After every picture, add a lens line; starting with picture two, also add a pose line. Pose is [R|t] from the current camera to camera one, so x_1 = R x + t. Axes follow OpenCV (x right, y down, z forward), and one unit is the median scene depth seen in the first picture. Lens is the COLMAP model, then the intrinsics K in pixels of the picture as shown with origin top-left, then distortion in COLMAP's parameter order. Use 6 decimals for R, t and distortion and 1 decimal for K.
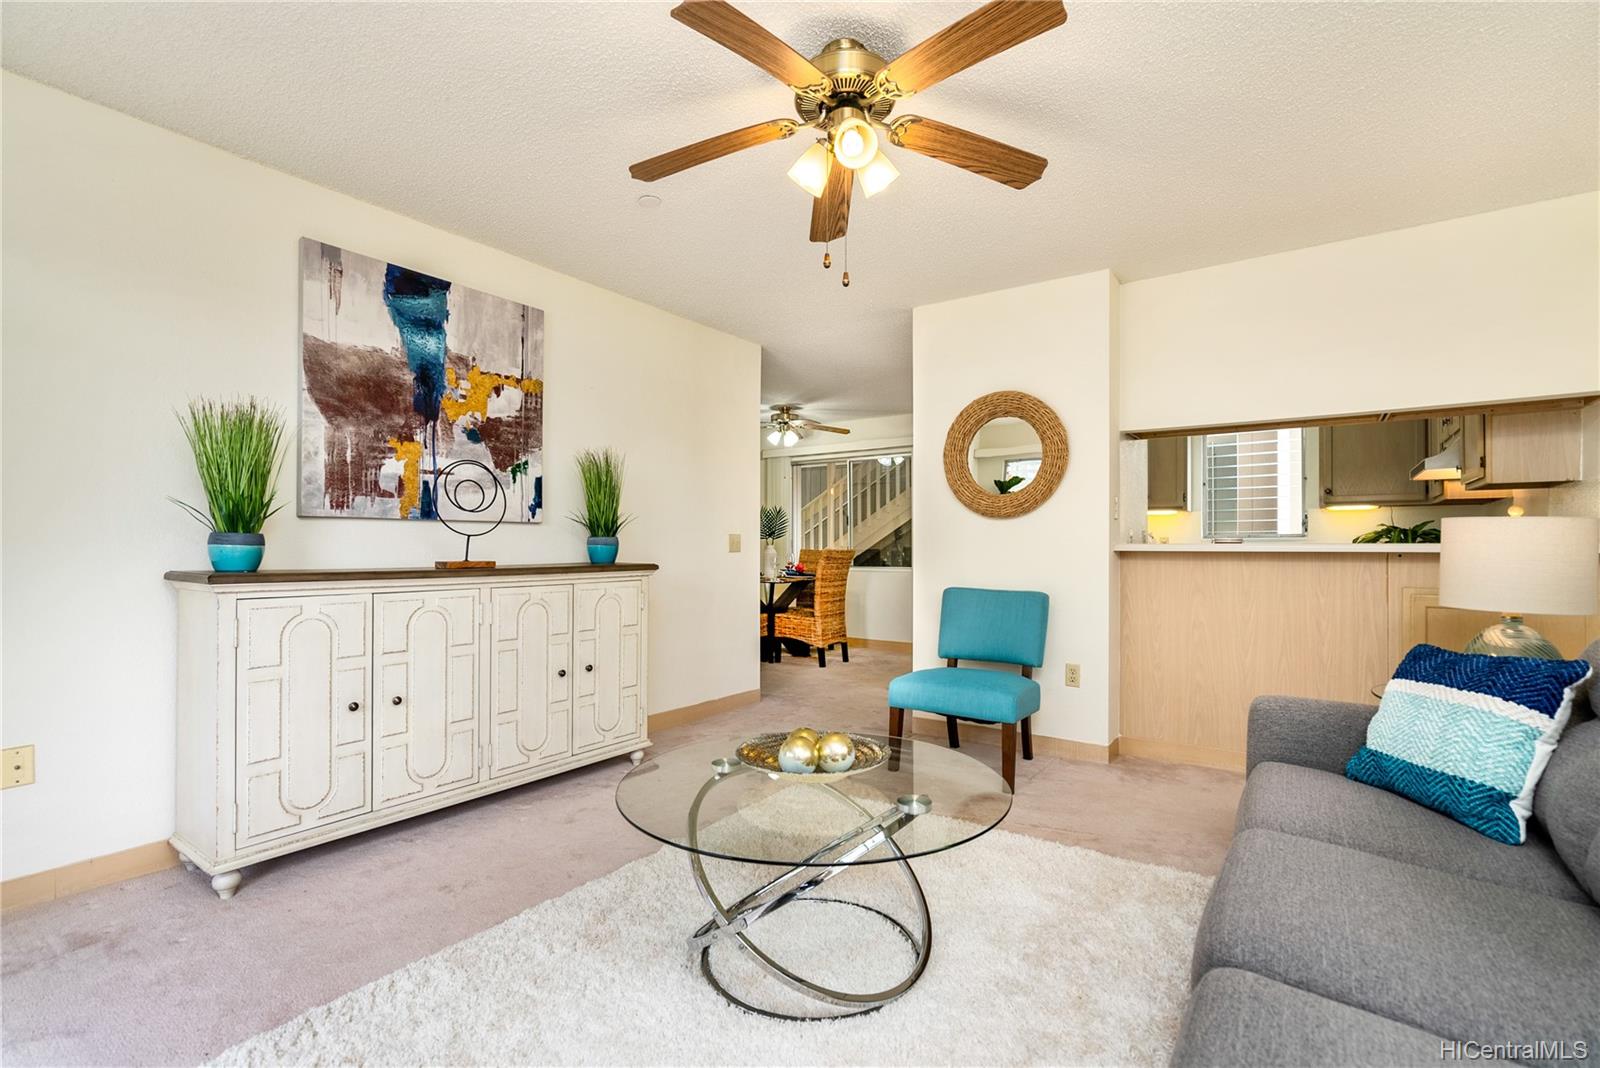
lens RADIAL K [[734.3, 0, 800.0], [0, 734.3, 534.0], [0, 0, 1]] dist [-0.001861, -0.000208]
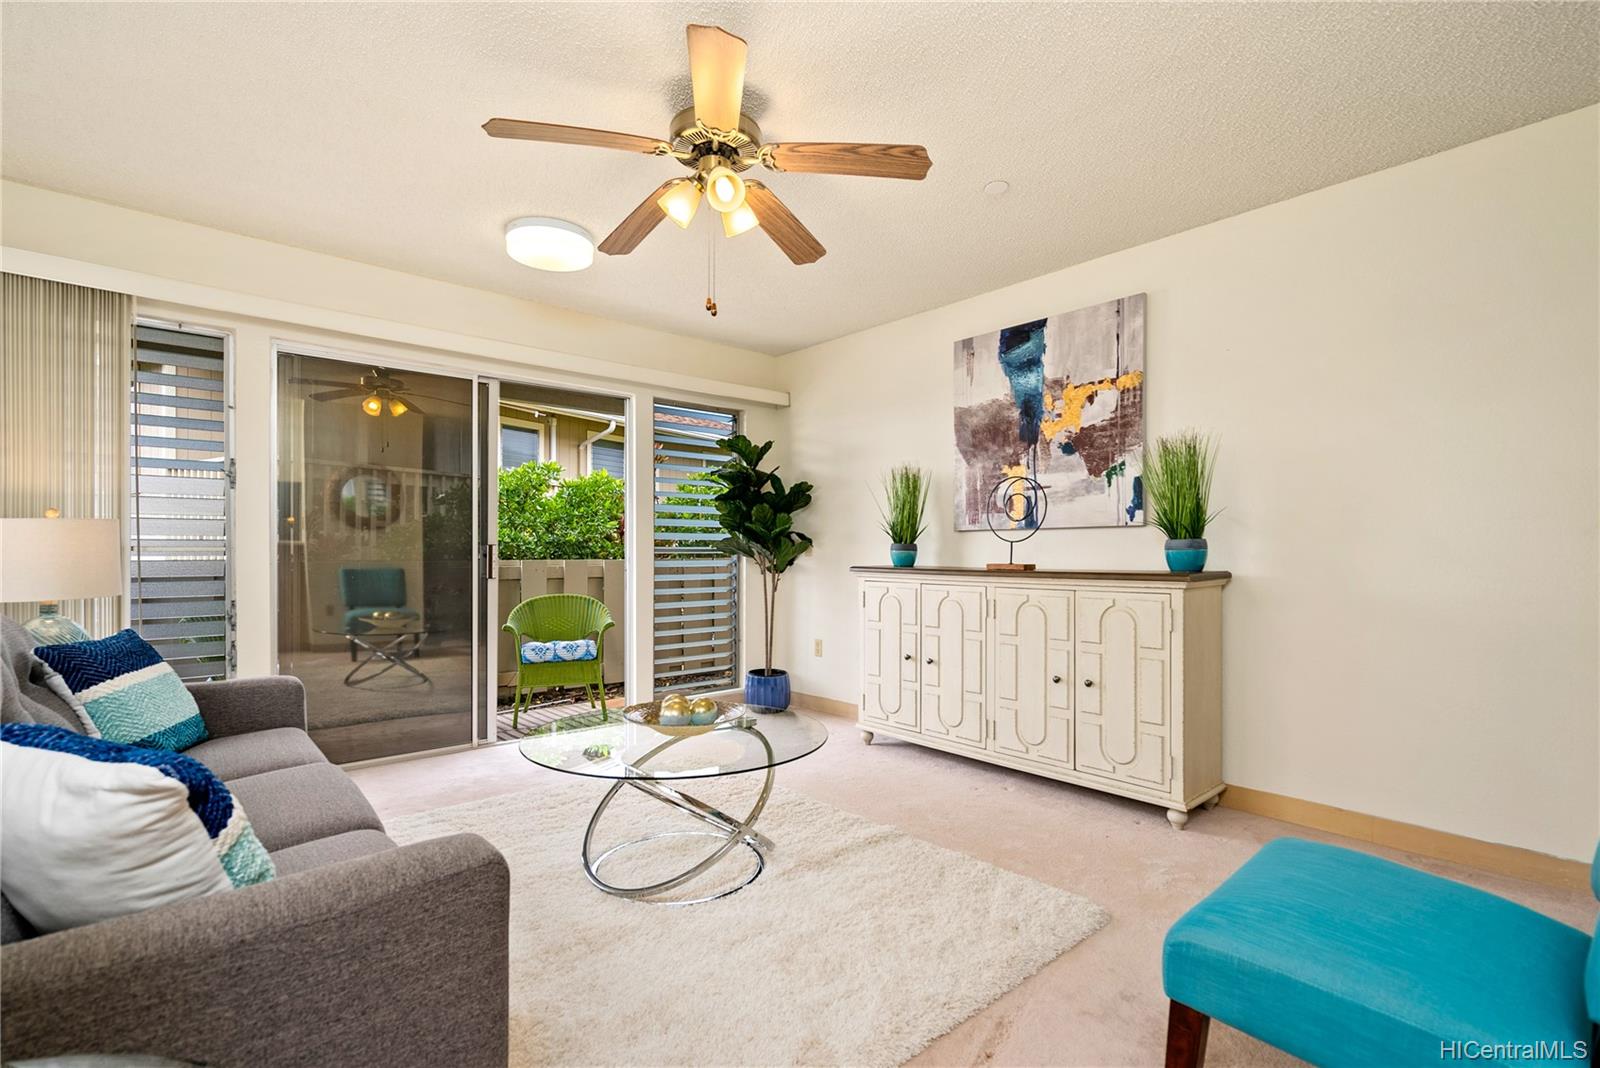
lens RADIAL K [[733.6, 0, 803.6], [0, 733.6, 549.3], [0, 0, 1]] dist [-0.000500, -0.000001]
pose [[-0.230392, -0.000513, -0.973098, 0.705033], [0.018429, 0.999818, -0.004890, 0.012509], [0.972923, -0.019060, -0.230341, 0.881465]]
